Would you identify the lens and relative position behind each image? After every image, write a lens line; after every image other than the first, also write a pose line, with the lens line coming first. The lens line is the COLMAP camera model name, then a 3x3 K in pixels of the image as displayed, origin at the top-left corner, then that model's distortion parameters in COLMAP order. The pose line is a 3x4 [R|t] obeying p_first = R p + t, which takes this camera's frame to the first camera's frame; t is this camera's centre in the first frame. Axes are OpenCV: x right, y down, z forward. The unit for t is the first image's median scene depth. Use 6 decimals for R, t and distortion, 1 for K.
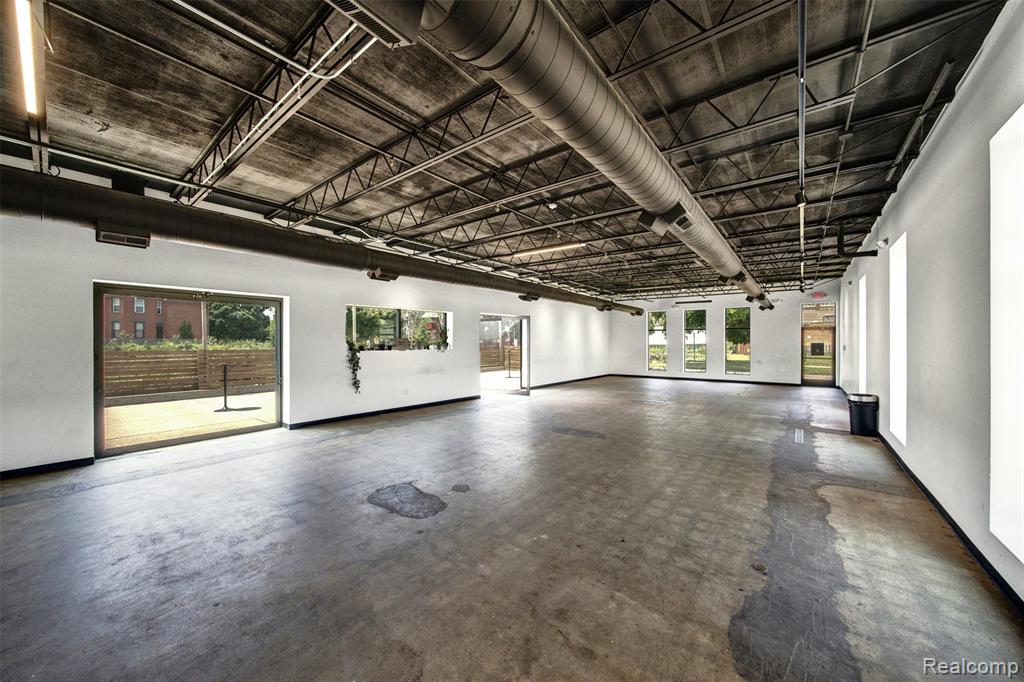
lens RADIAL K [[368.2, 0, 514.6], [0, 368.2, 340.7], [0, 0, 1]] dist [-0.010599, 0.004647]
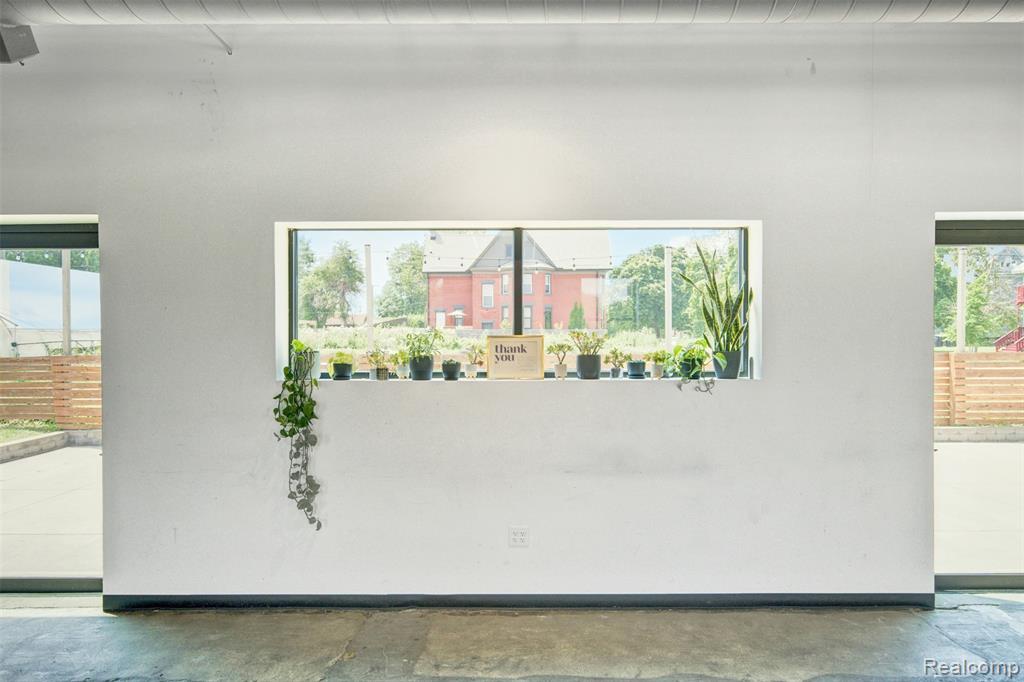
lens RADIAL K [[685.7, 0, 512.0], [0, 685.7, 341.0], [0, 0, 1]] dist [0.005393, 0.001245]
pose [[0.614308, 0.005642, -0.789046, 0.164009], [0.008301, 0.999873, 0.013613, -0.015139], [0.789023, -0.014912, 0.614183, 1.253793]]
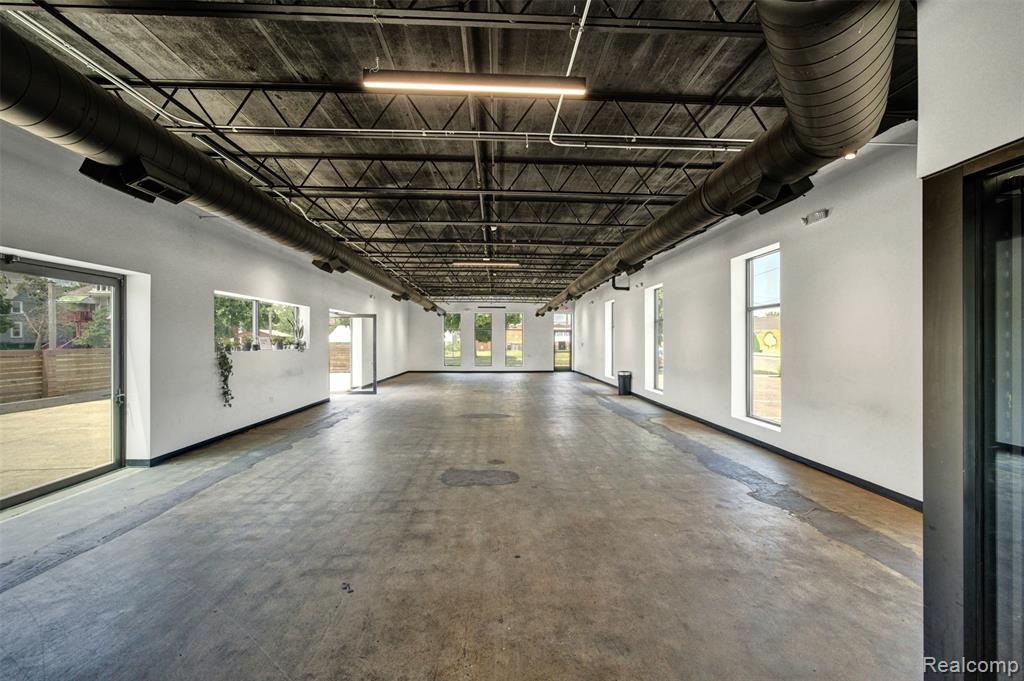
lens RADIAL K [[368.2, 0, 514.6], [0, 368.2, 340.2], [0, 0, 1]] dist [-0.010599, 0.004647]
pose [[0.759394, 0.001088, 0.650630, -0.743311], [-0.003165, 0.999993, 0.002023, 0.000414], [-0.650623, -0.003596, 0.759393, 0.040221]]
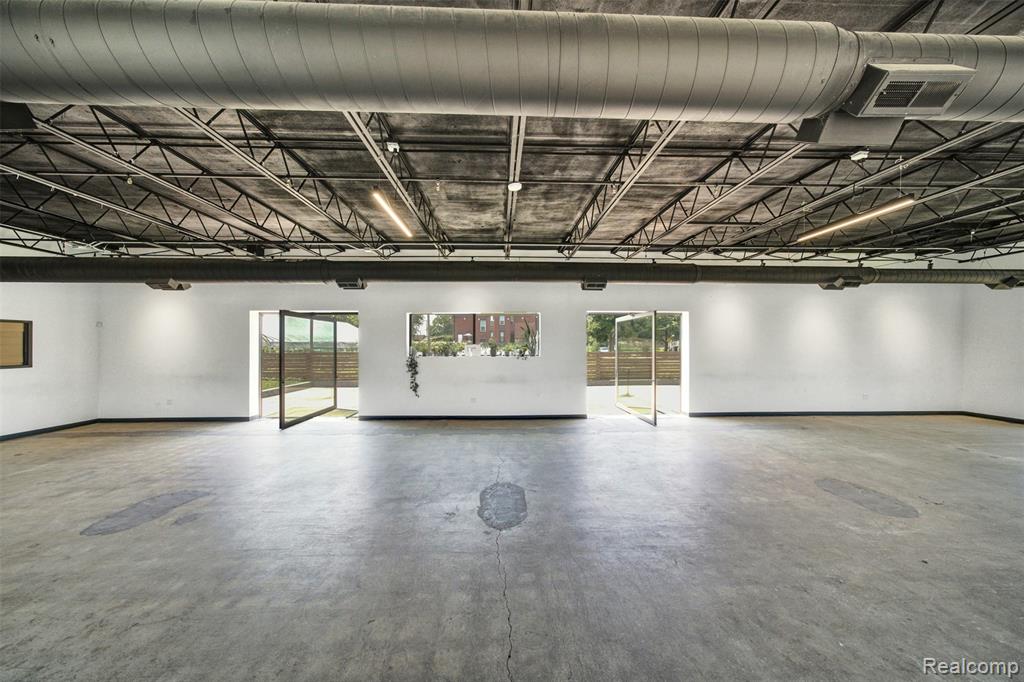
lens RADIAL K [[347.8, 0, 512.0], [0, 347.8, 341.0], [0, 0, 1]] dist [0.000955, 0.000160]
pose [[0.646509, -0.008180, -0.762862, 0.835316], [0.003639, 0.999964, -0.007639, -0.012940], [0.762898, 0.002163, 0.646516, 0.883061]]
